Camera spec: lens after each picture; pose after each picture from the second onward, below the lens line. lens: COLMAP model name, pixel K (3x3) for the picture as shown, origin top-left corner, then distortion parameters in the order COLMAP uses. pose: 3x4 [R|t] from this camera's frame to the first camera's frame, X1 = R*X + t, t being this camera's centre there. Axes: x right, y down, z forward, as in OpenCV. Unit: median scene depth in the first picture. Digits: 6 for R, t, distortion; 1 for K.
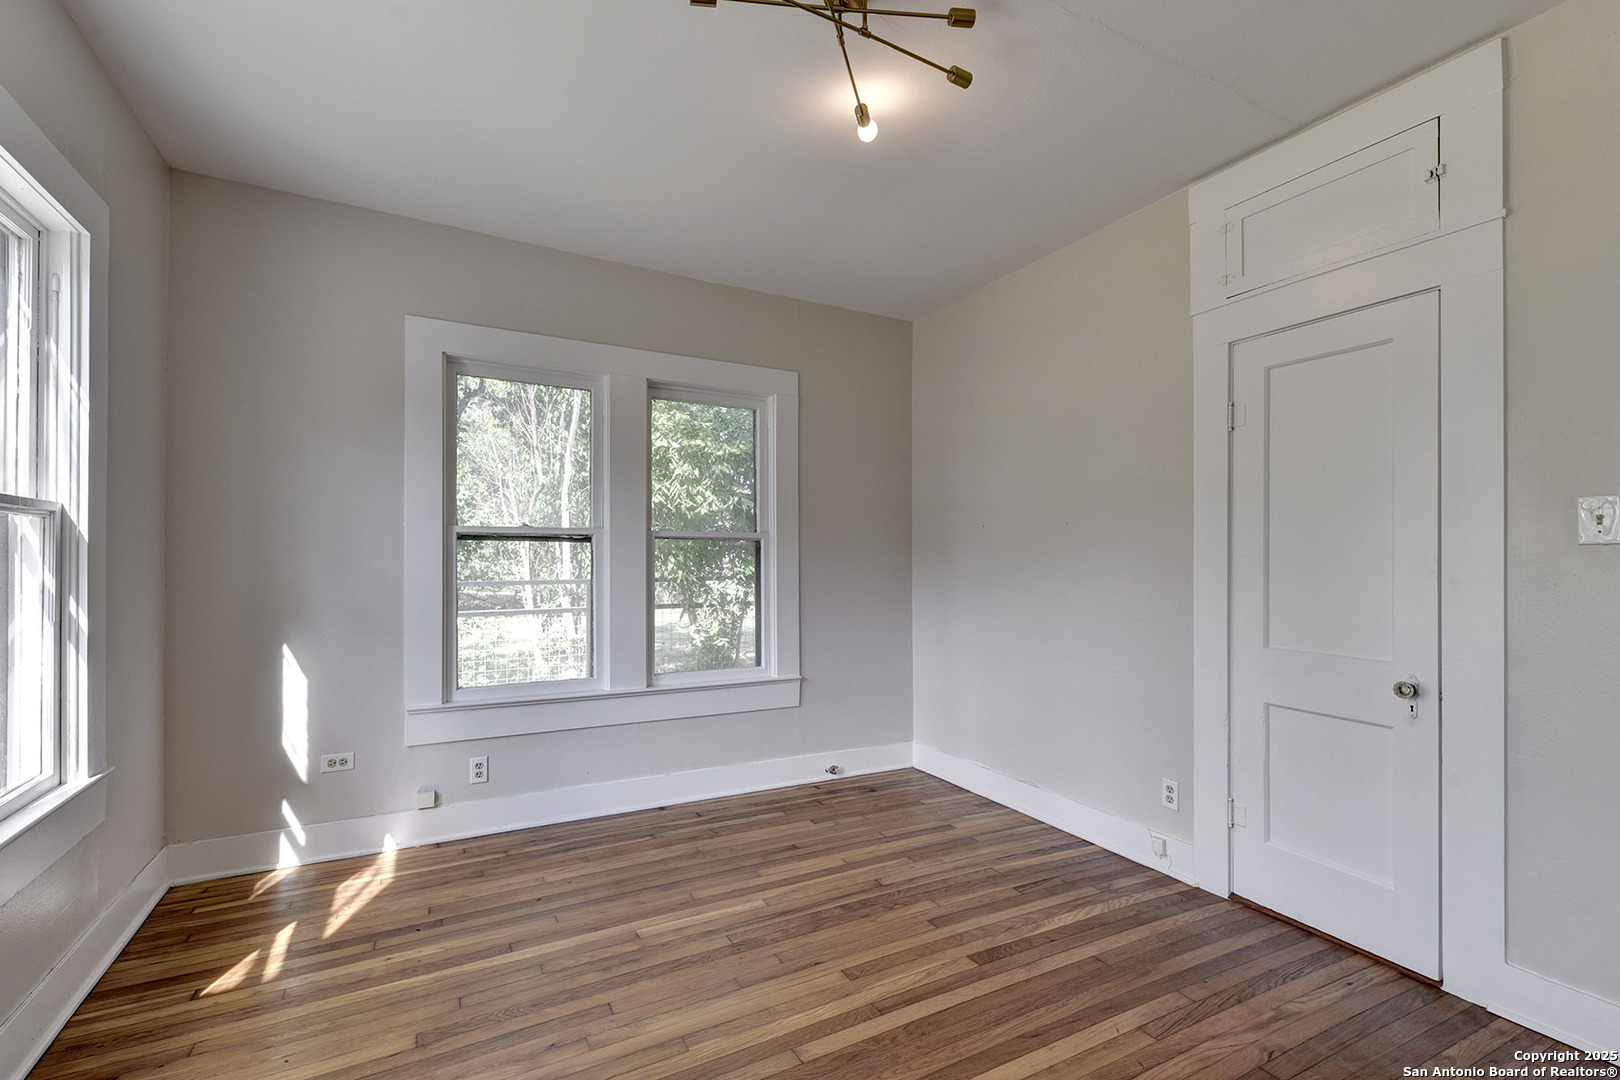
lens RADIAL K [[712.1, 0, 817.7], [0, 712.1, 550.1], [0, 0, 1]] dist [0.001683, 0.000220]
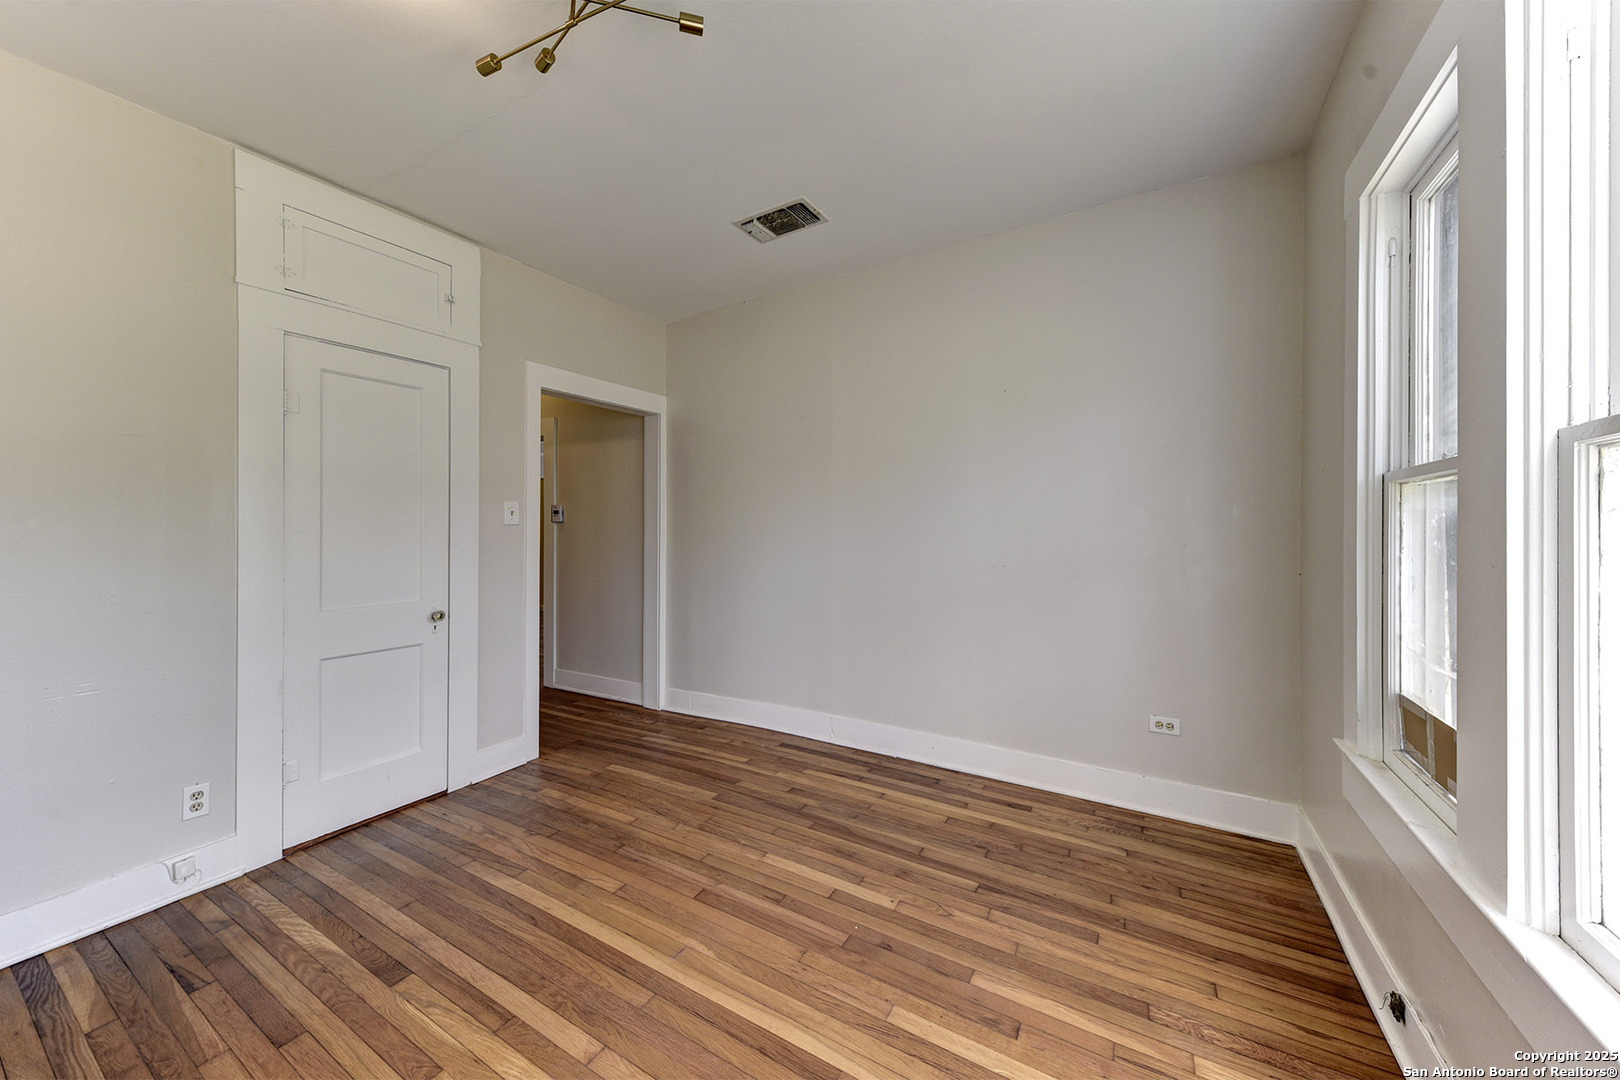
lens RADIAL K [[560.9, 0, 825.7], [0, 560.9, 527.2], [0, 0, 1]] dist [-0.014550, -0.000493]
pose [[-0.532272, 0.001060, 0.846573, -0.636486], [0.001837, 0.999998, -0.000097, 0.002041], [-0.846571, 0.001503, -0.532273, 0.881532]]
